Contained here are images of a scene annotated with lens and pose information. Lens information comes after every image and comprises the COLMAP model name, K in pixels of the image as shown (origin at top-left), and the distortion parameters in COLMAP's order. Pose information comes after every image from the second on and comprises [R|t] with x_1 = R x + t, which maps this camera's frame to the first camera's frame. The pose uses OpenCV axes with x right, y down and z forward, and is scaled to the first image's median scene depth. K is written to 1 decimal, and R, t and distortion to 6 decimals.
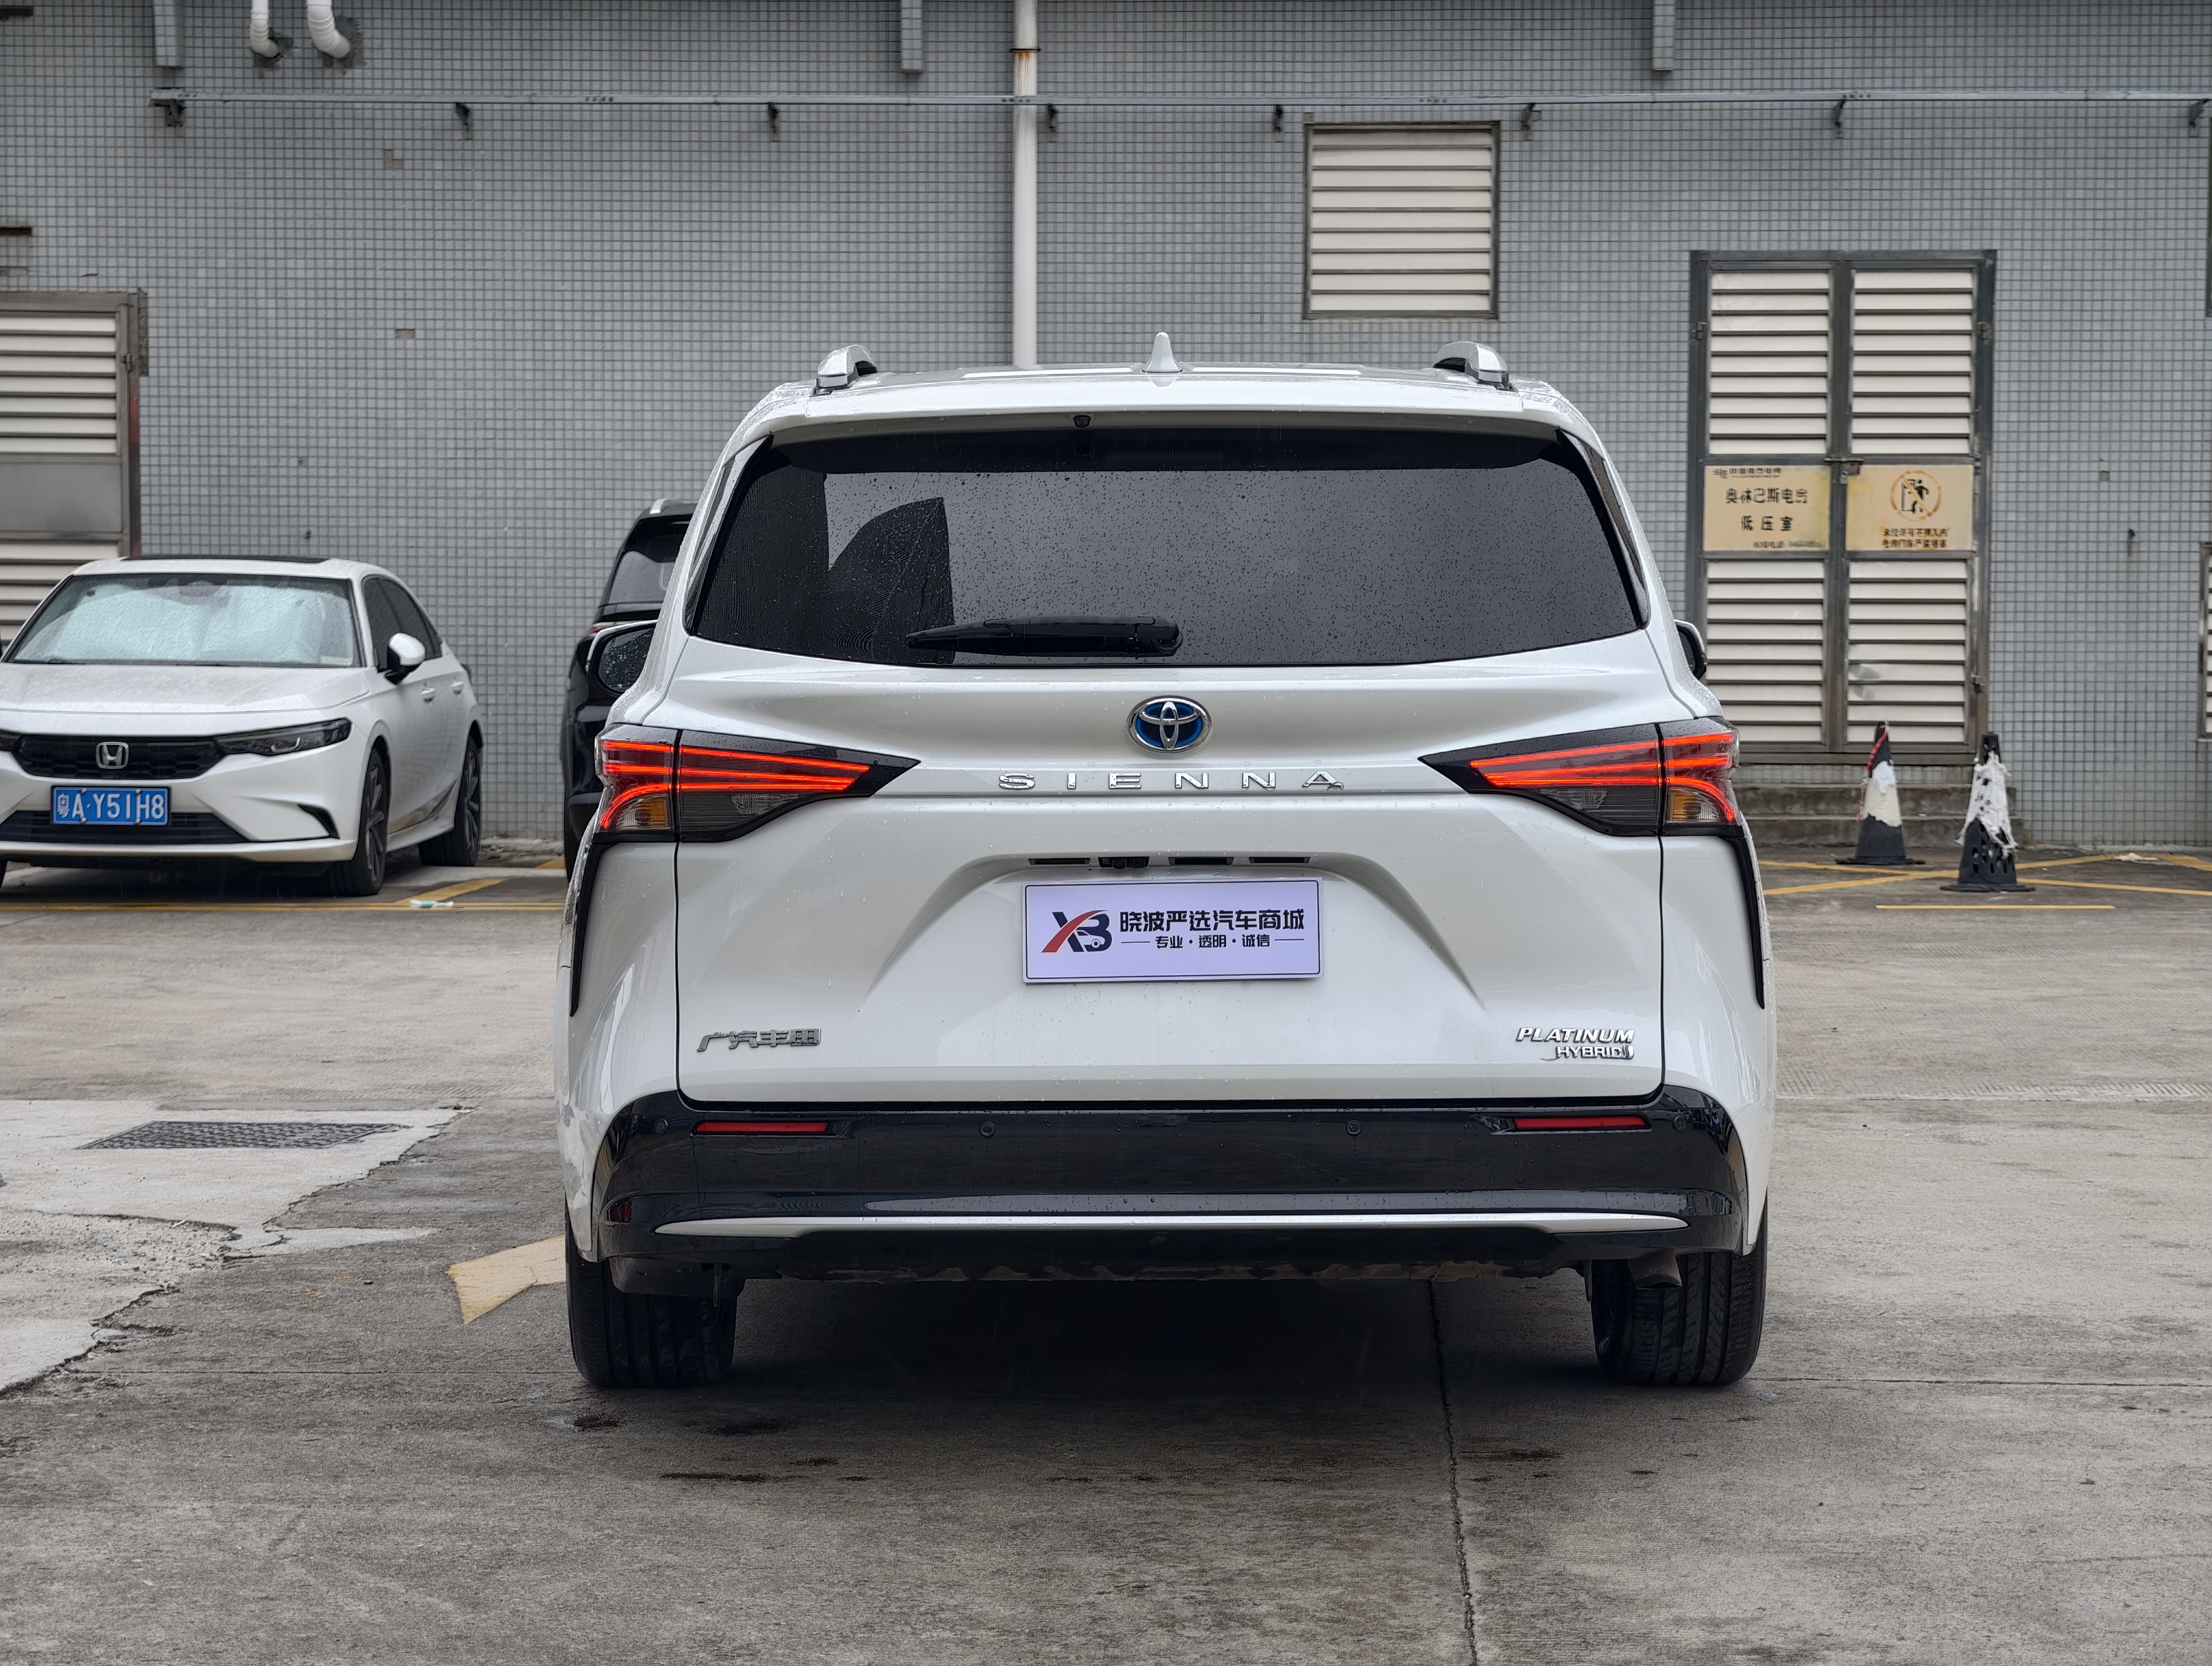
lens RADIAL K [[5525.1, 0, 1092.6], [0, 5525.1, 833.3], [0, 0, 1]] dist [0.312434, -1.184760]
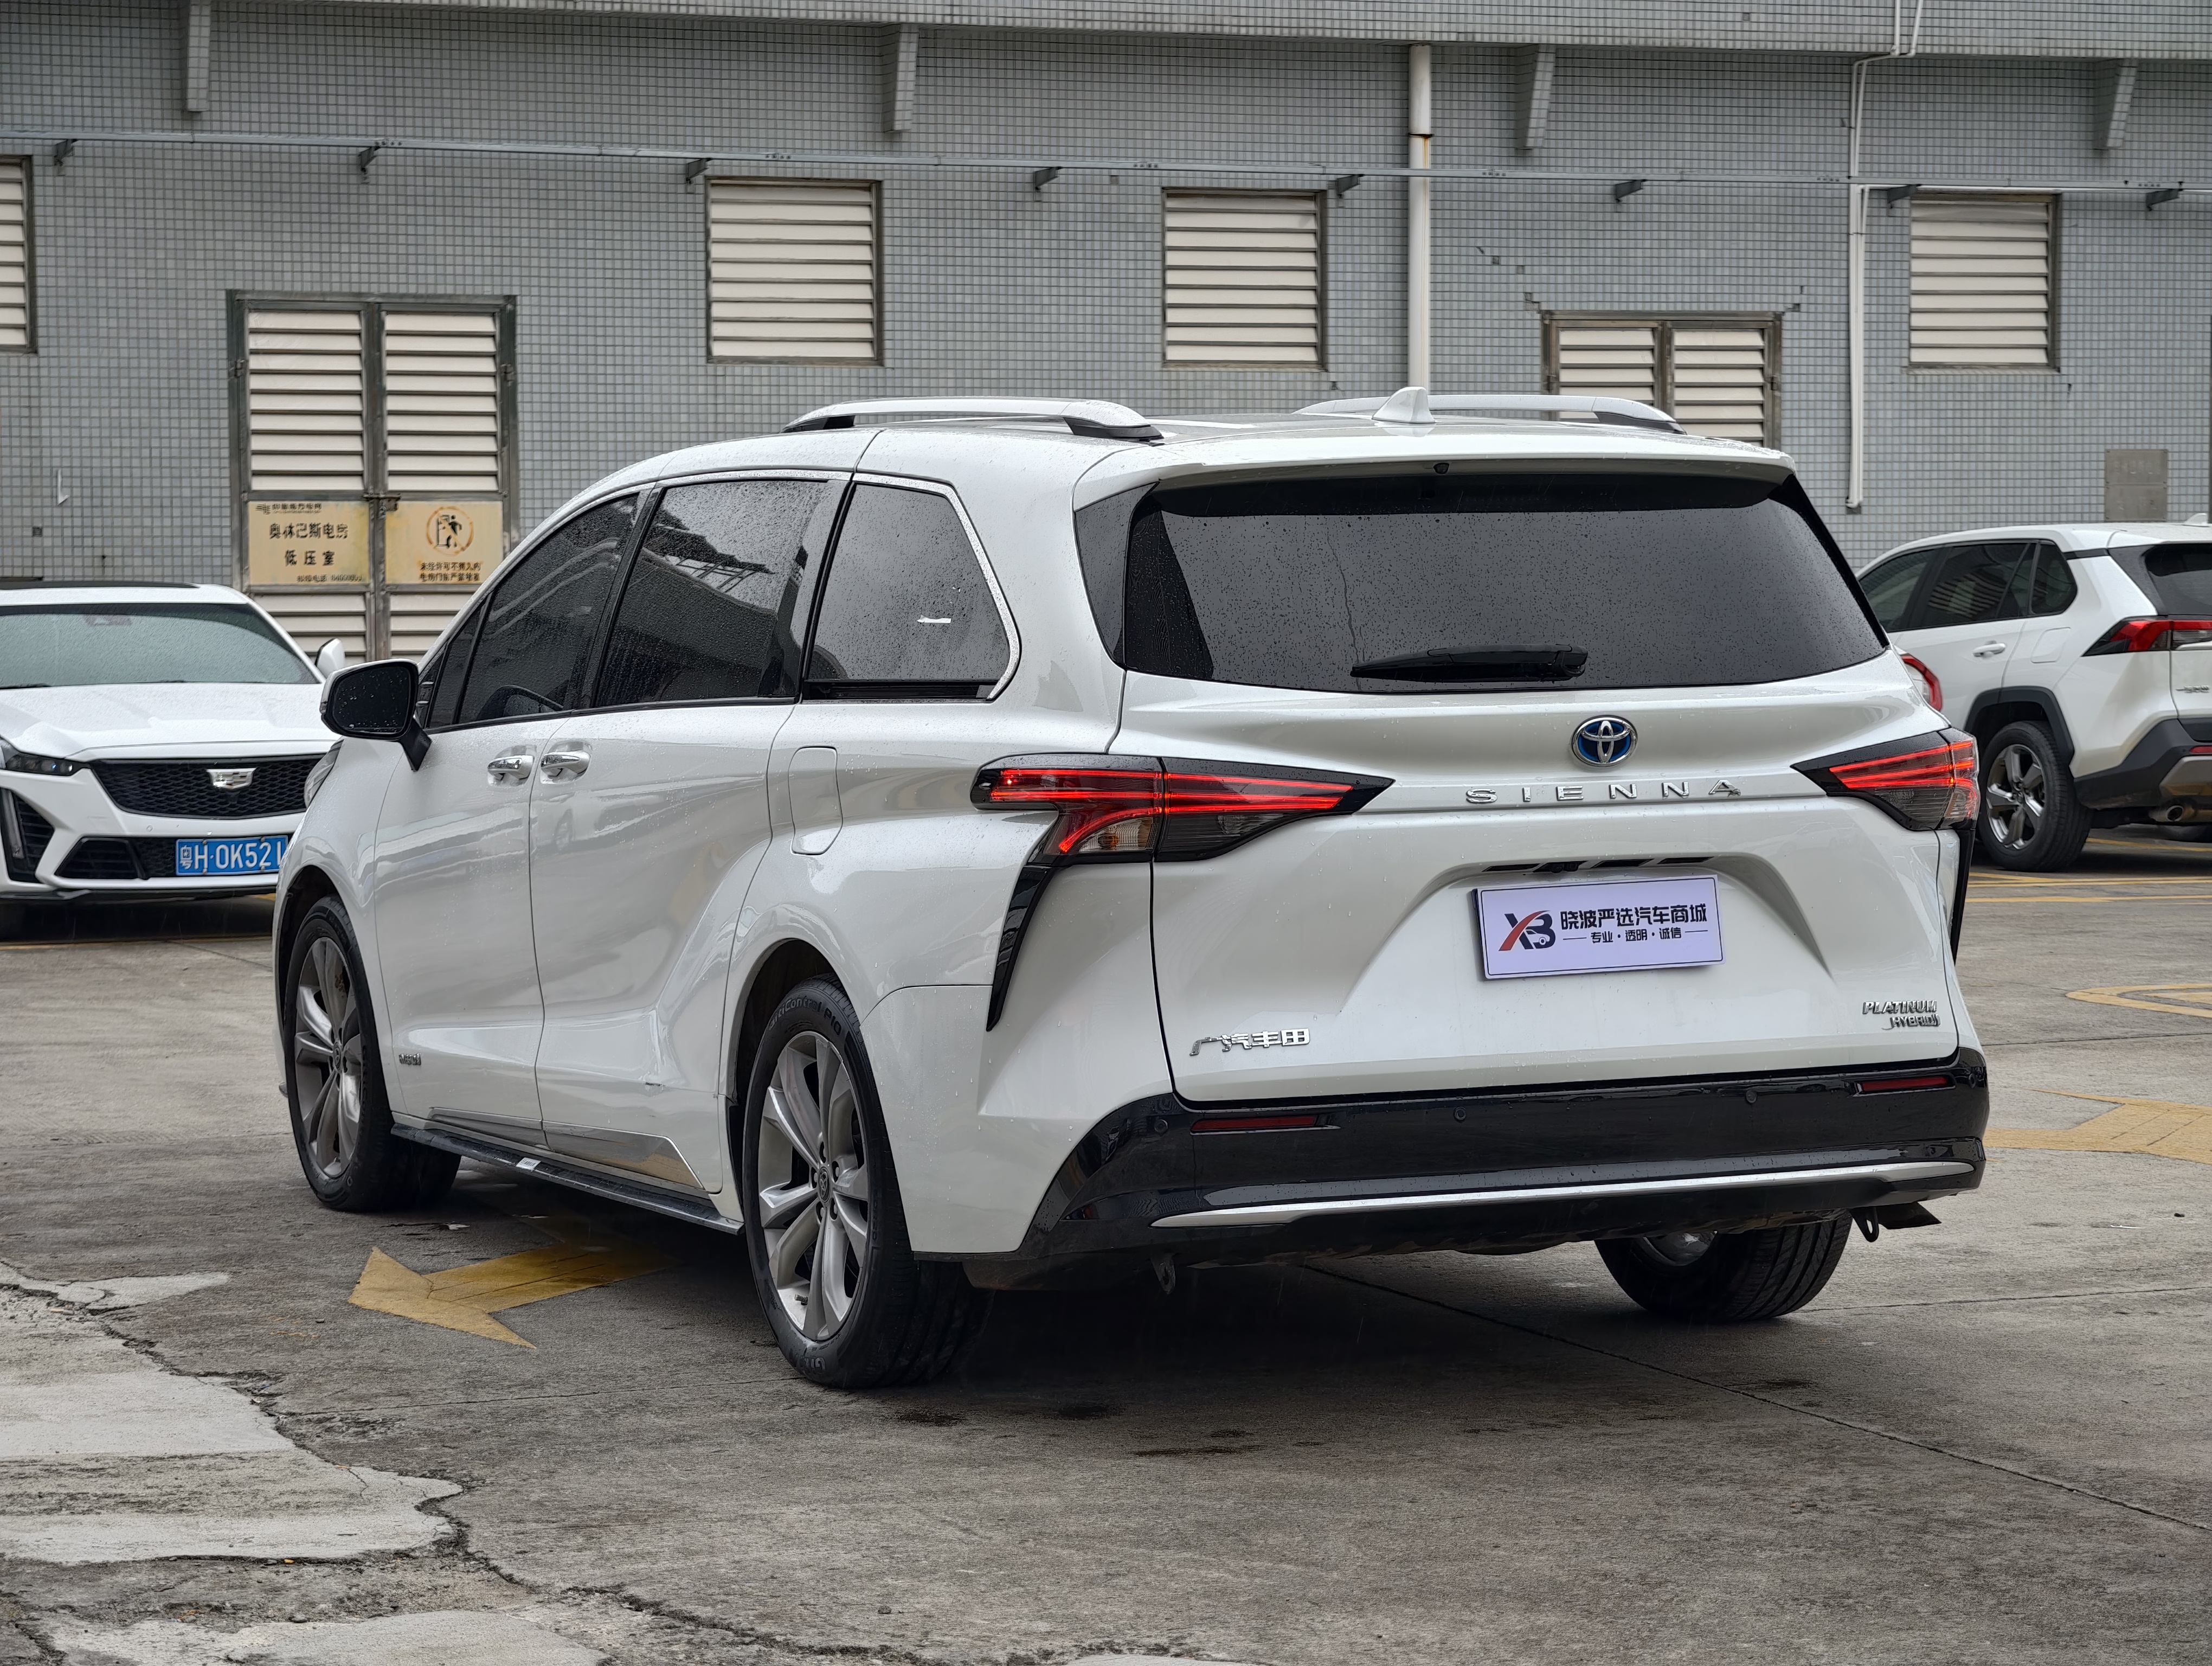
lens RADIAL K [[5525.1, 0, 1092.6], [0, 5525.1, 833.3], [0, 0, 1]] dist [0.312434, -1.184760]
pose [[0.914802, -0.028924, 0.402865, -0.166657], [0.031202, 0.999513, 0.000909, -0.001705], [-0.402695, 0.011739, 0.915259, 0.007124]]
